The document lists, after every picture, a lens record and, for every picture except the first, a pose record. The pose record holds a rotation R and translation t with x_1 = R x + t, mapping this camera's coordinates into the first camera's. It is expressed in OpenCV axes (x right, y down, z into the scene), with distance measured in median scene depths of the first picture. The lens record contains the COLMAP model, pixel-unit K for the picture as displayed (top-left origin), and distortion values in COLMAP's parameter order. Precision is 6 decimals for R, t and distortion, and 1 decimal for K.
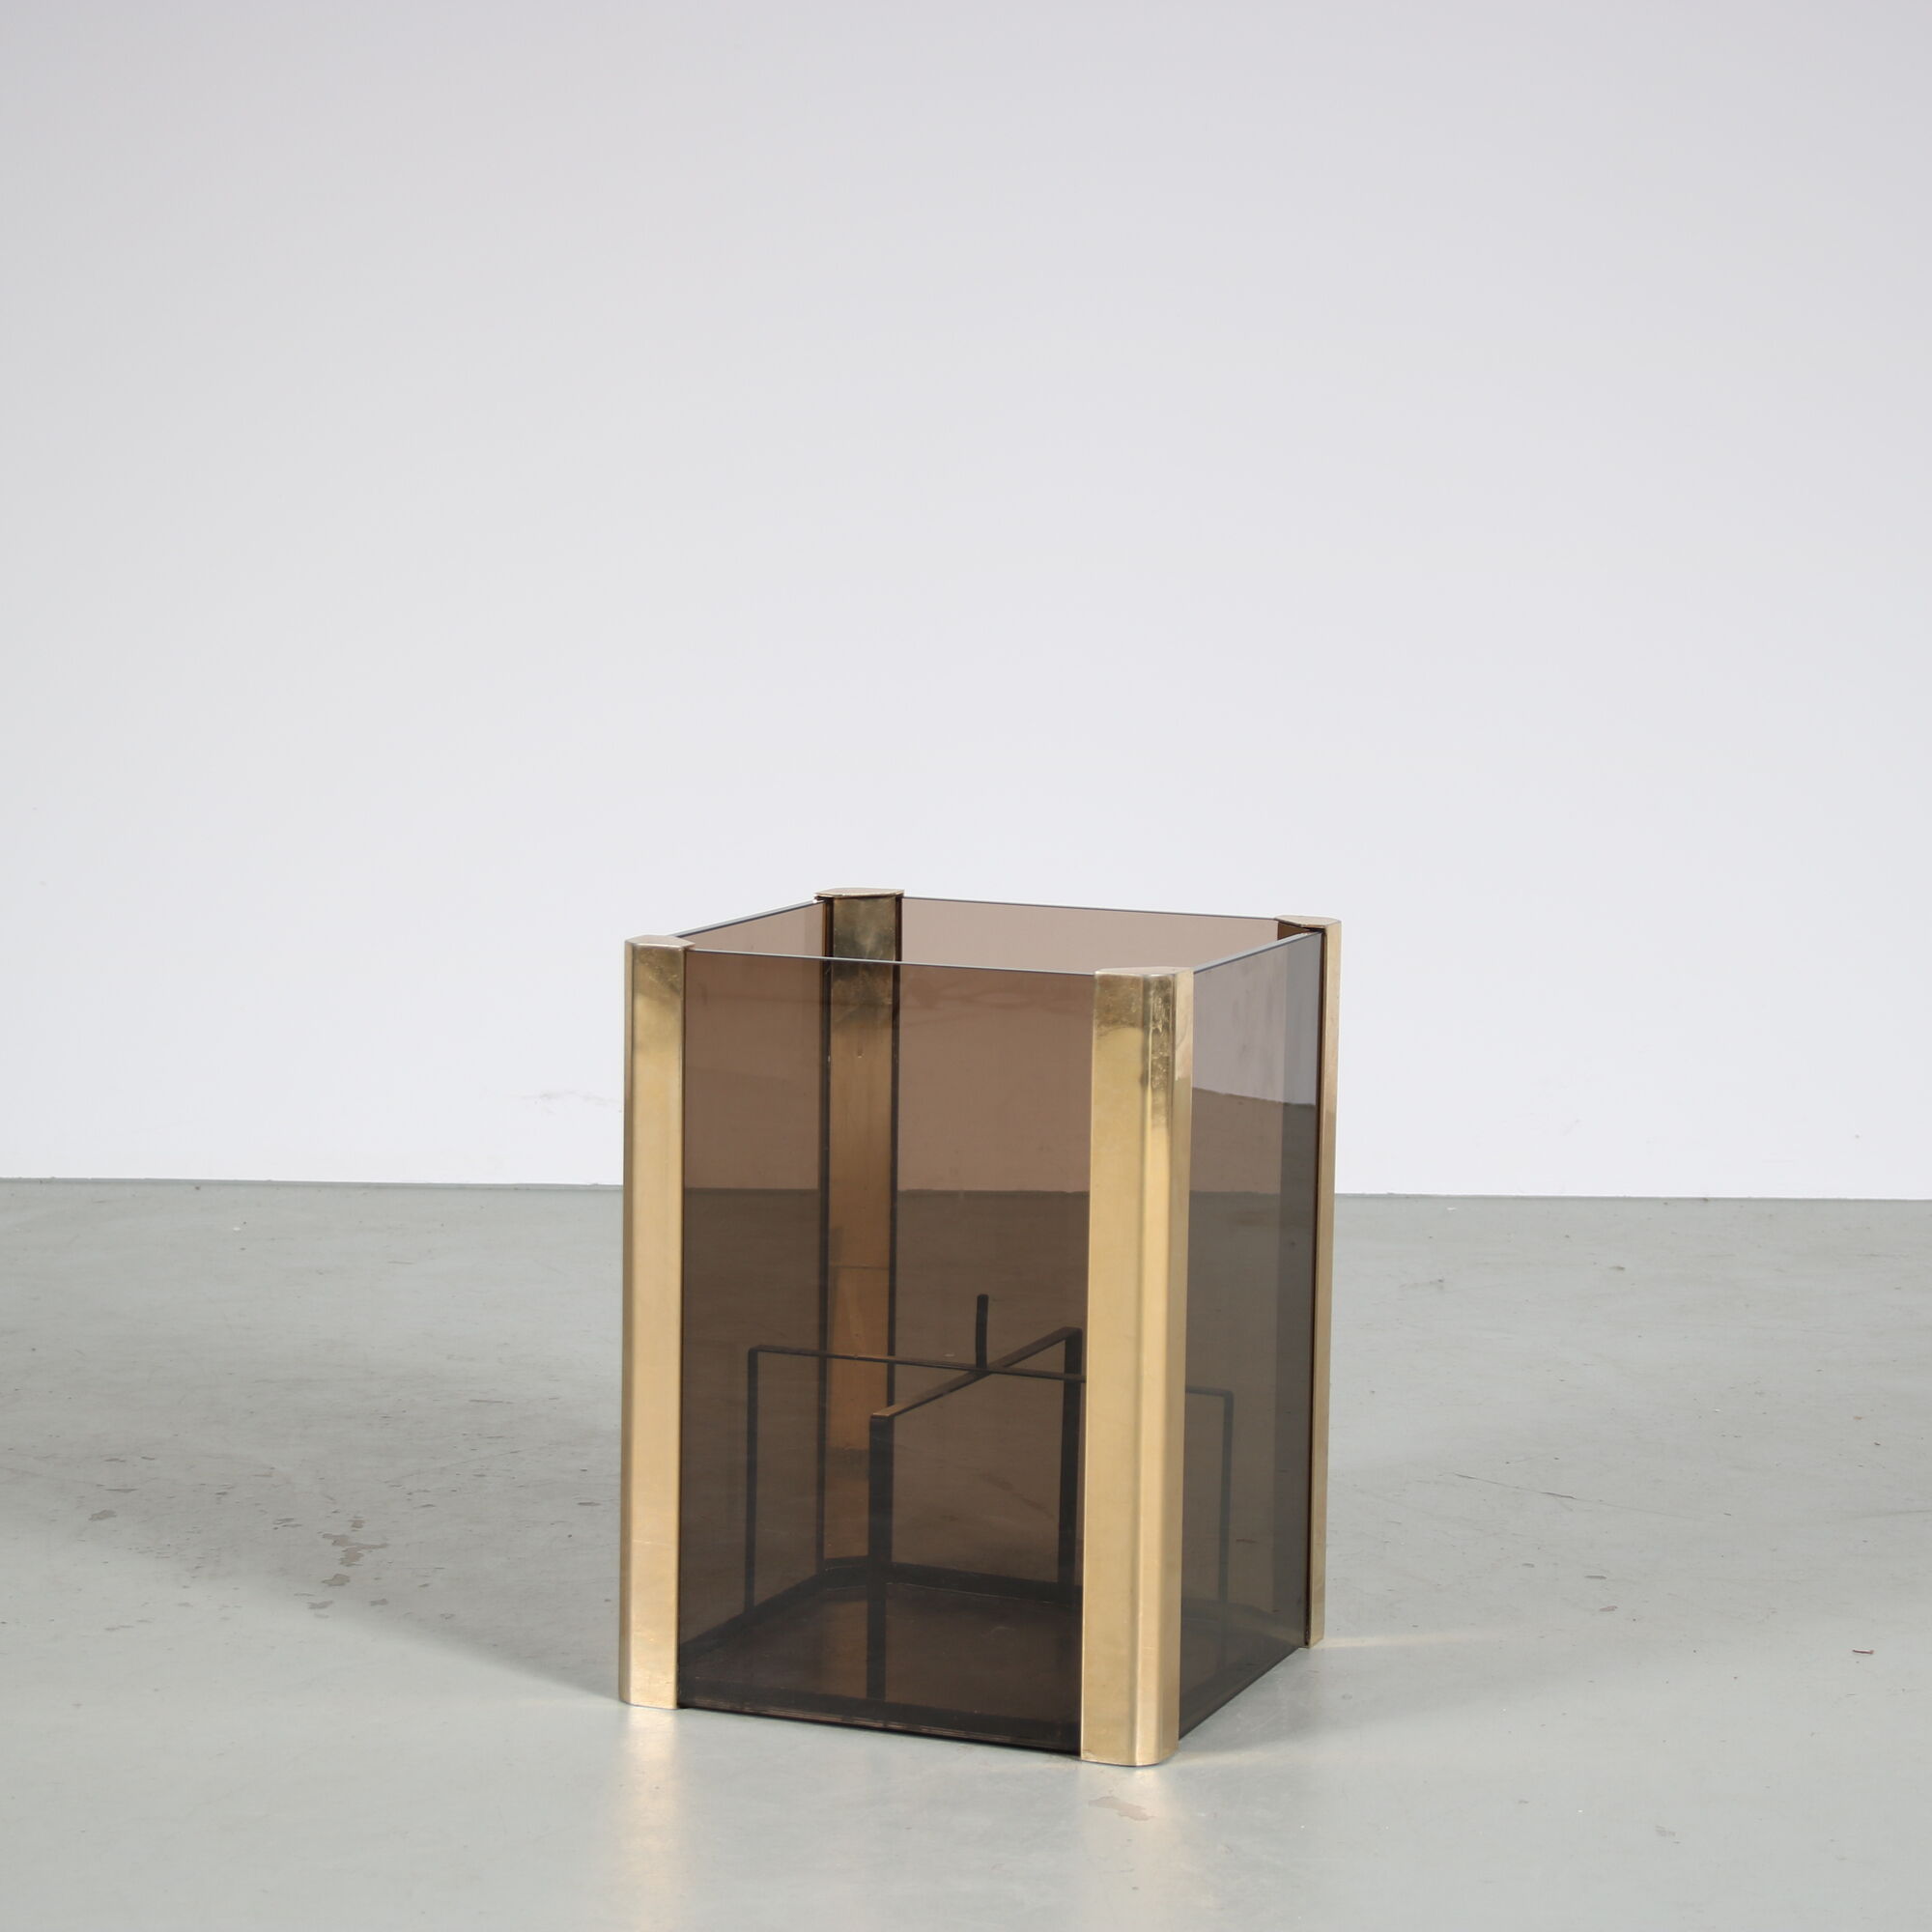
lens RADIAL K [[4950.2, 0, 963.4], [0, 4950.2, 977.9], [0, 0, 1]] dist [0.015402, 0.000000]
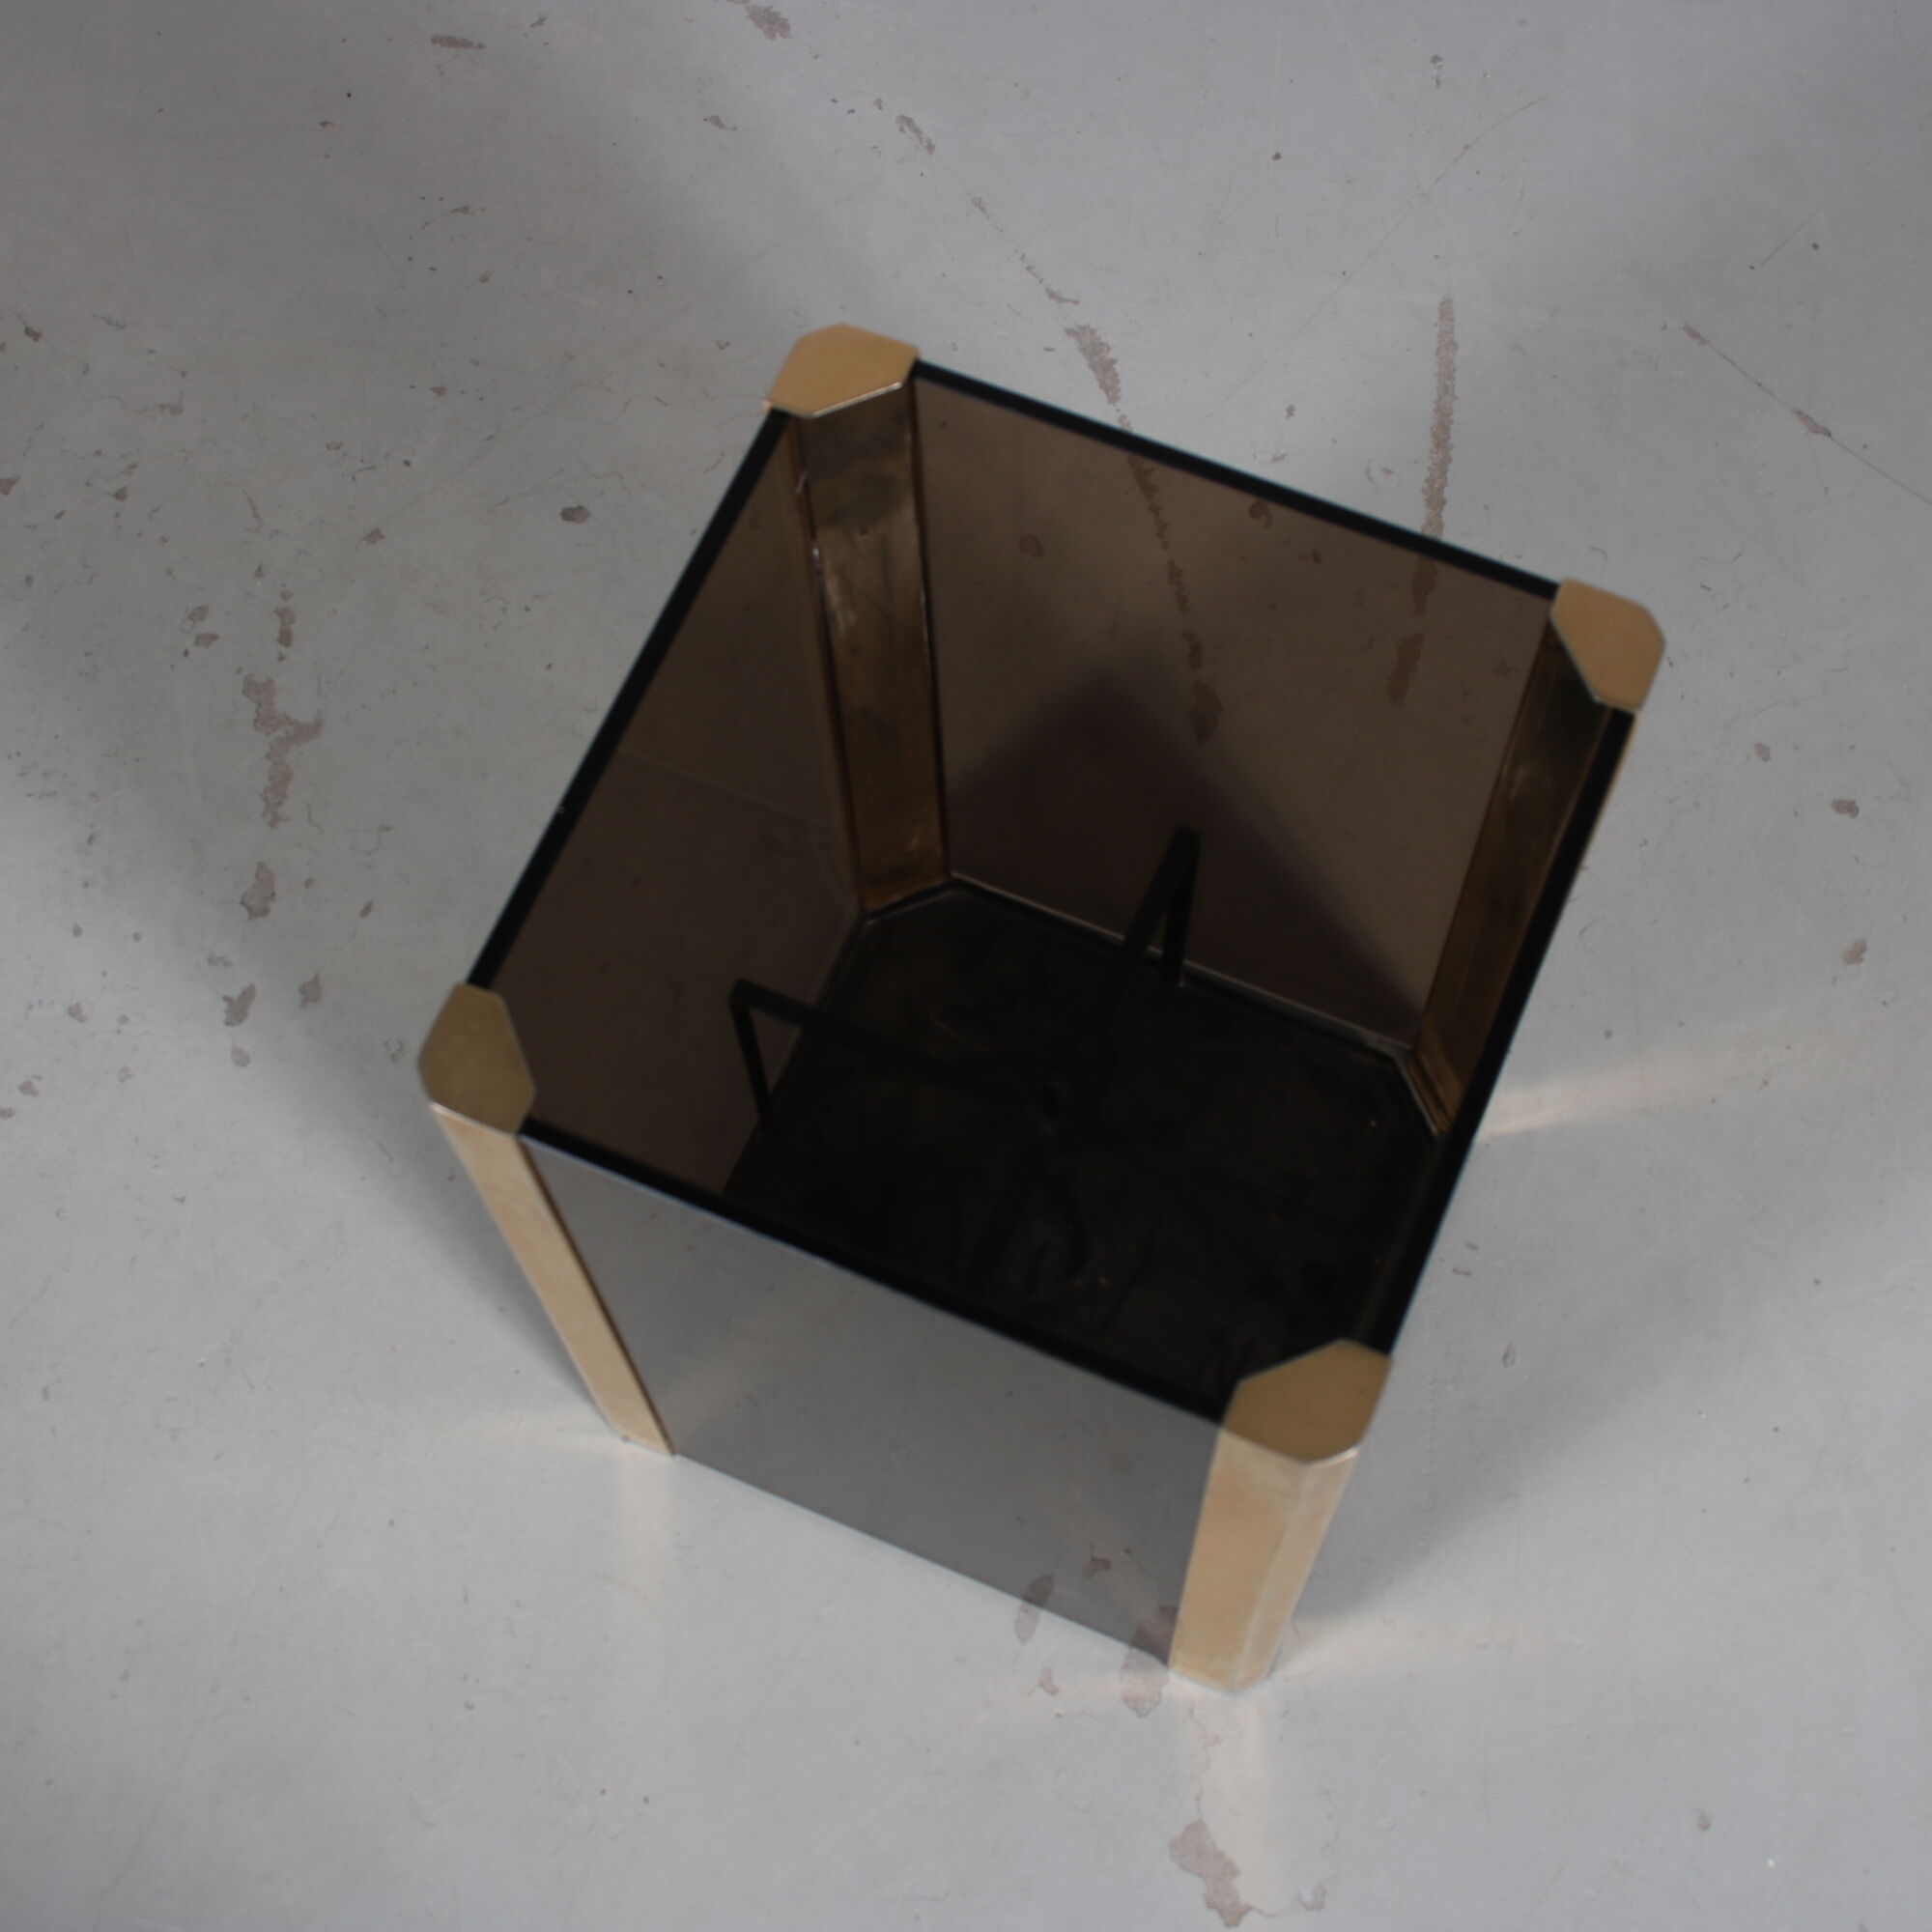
lens RADIAL K [[2874.1, 0, 948.8], [0, 2874.1, 969.7], [0, 0, 1]] dist [-0.086637, 0.000000]
pose [[0.998535, 0.014041, -0.052265, 0.009036], [0.038452, 0.495509, 0.867751, -0.254618], [0.038082, -0.868489, 0.494243, 0.719924]]
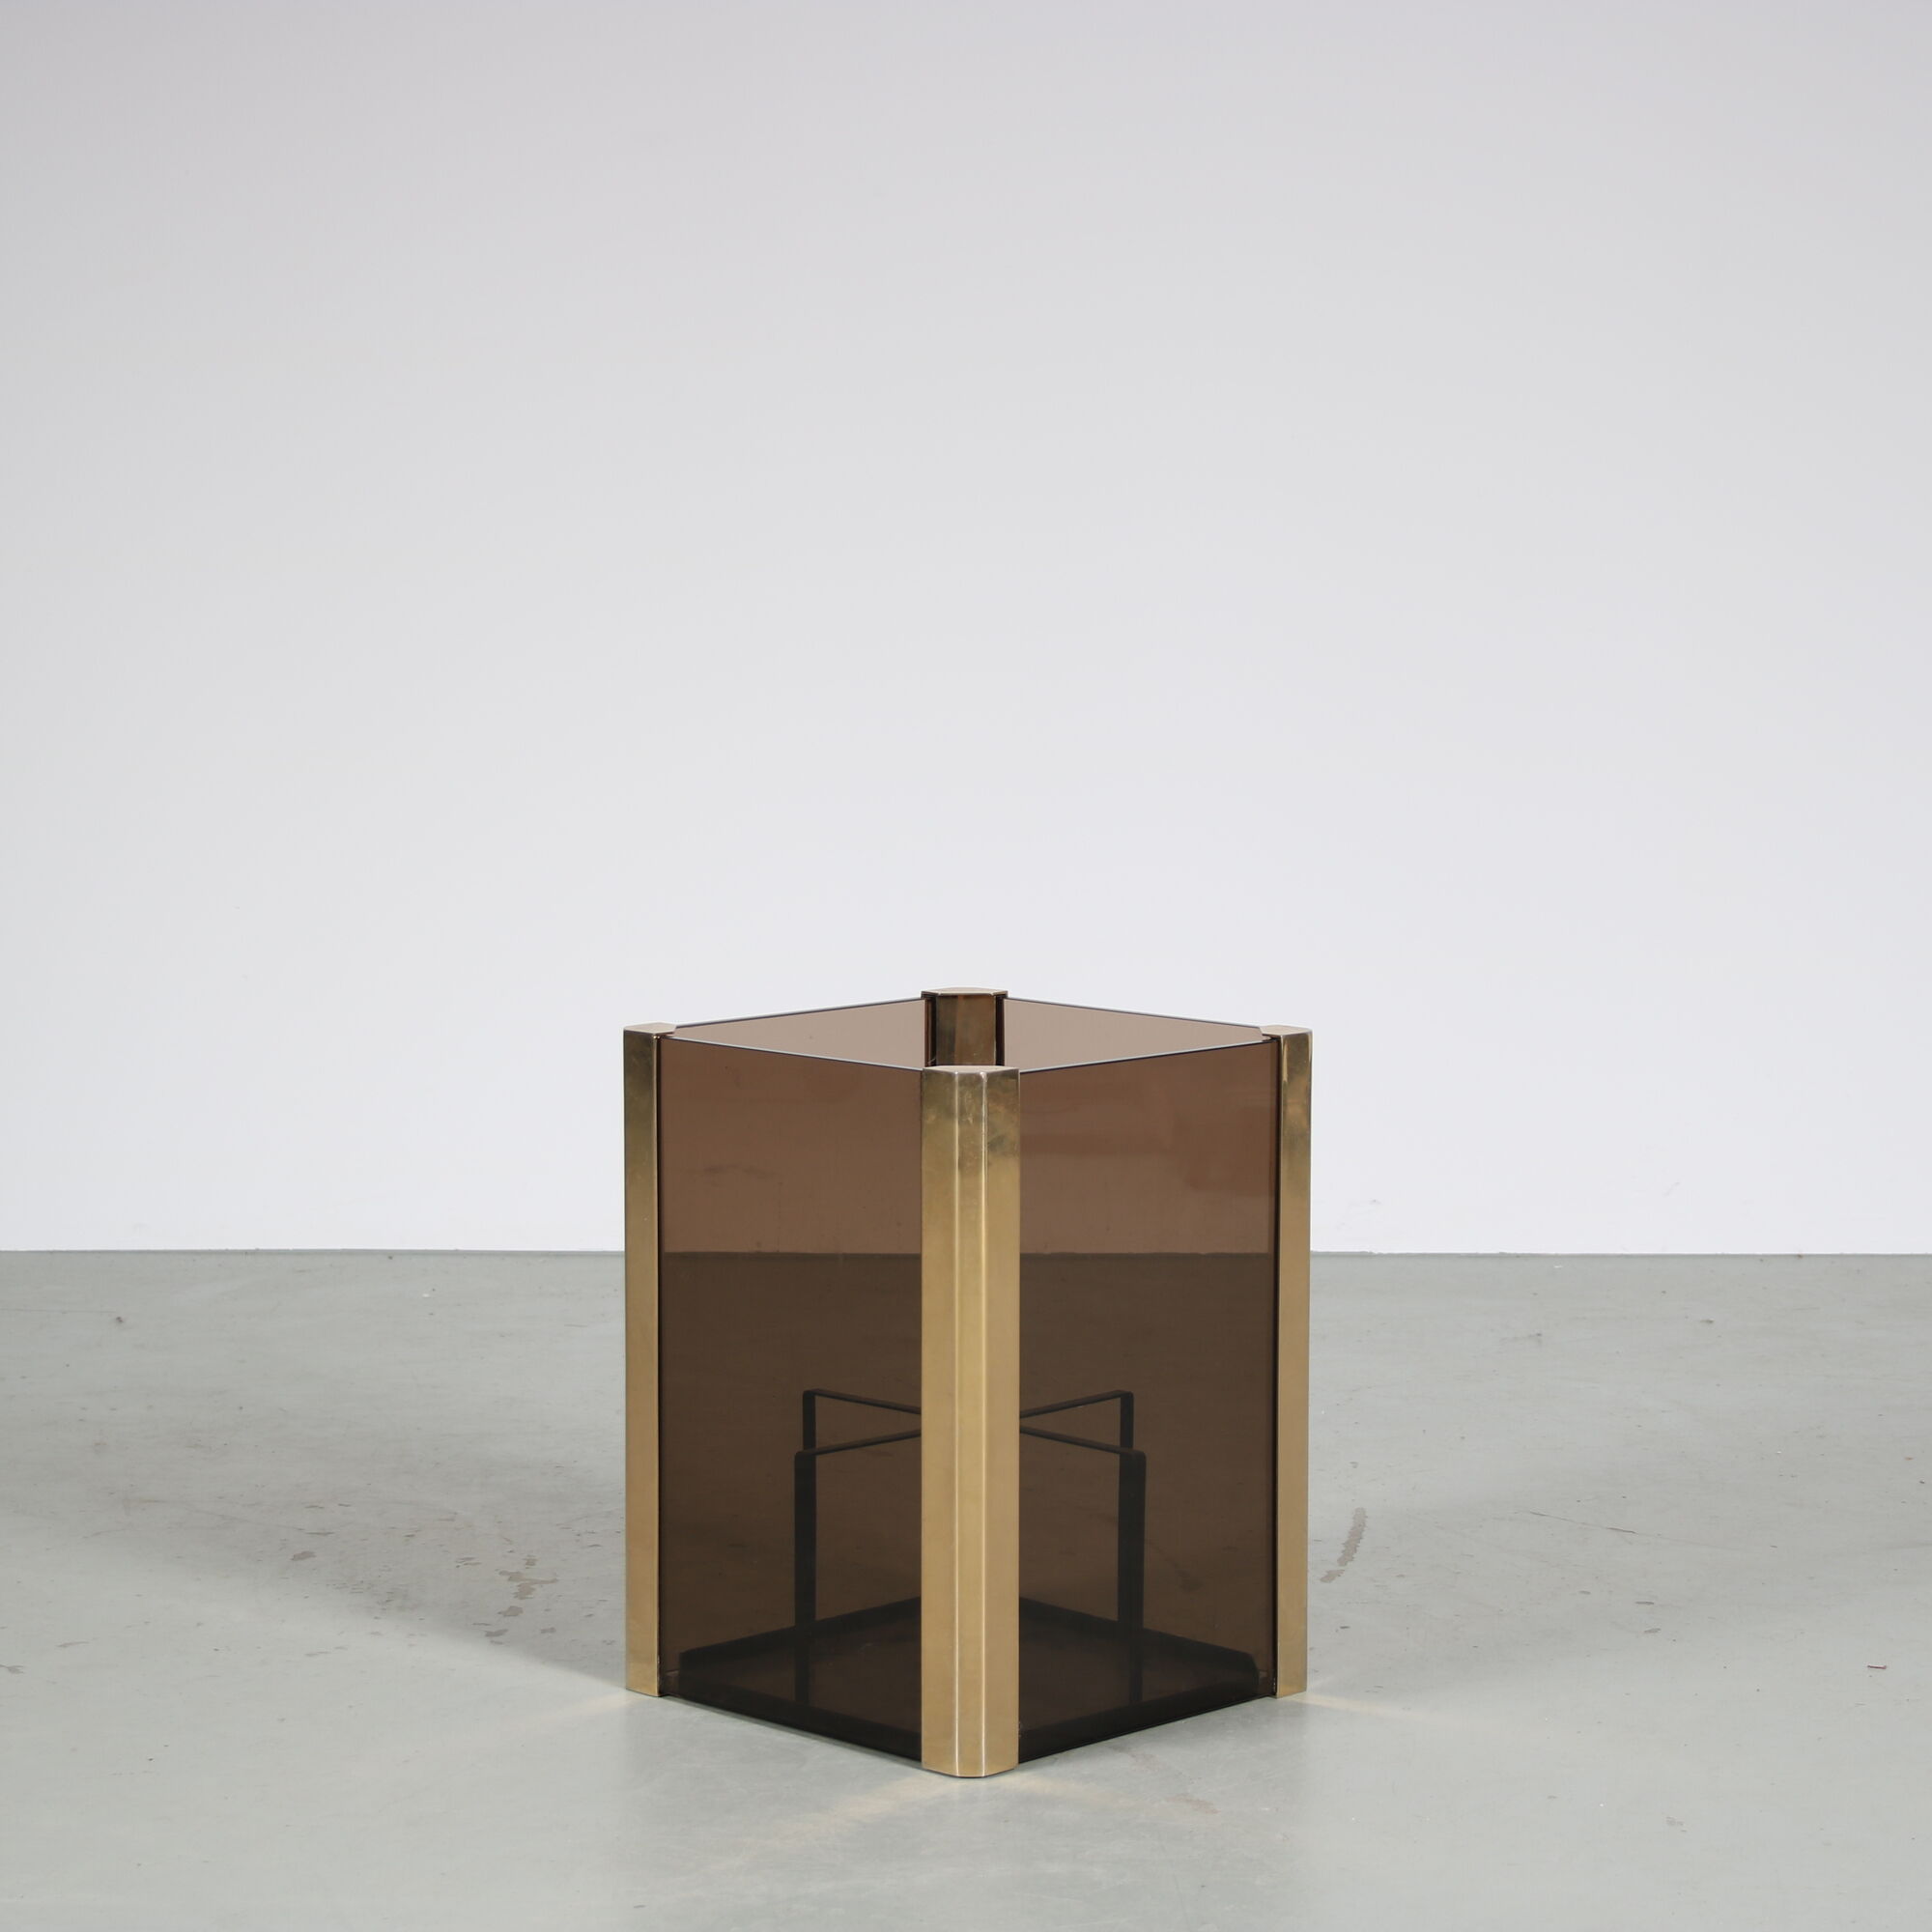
lens RADIAL K [[5046.9, 0, 964.9], [0, 5046.9, 954.6], [0, 0, 1]] dist [0.033902, 0.000000]
pose [[0.999034, -0.011340, -0.042444, 0.024602], [0.010729, 0.999836, -0.014595, -0.008531], [0.042602, 0.014125, 0.998992, -0.130420]]
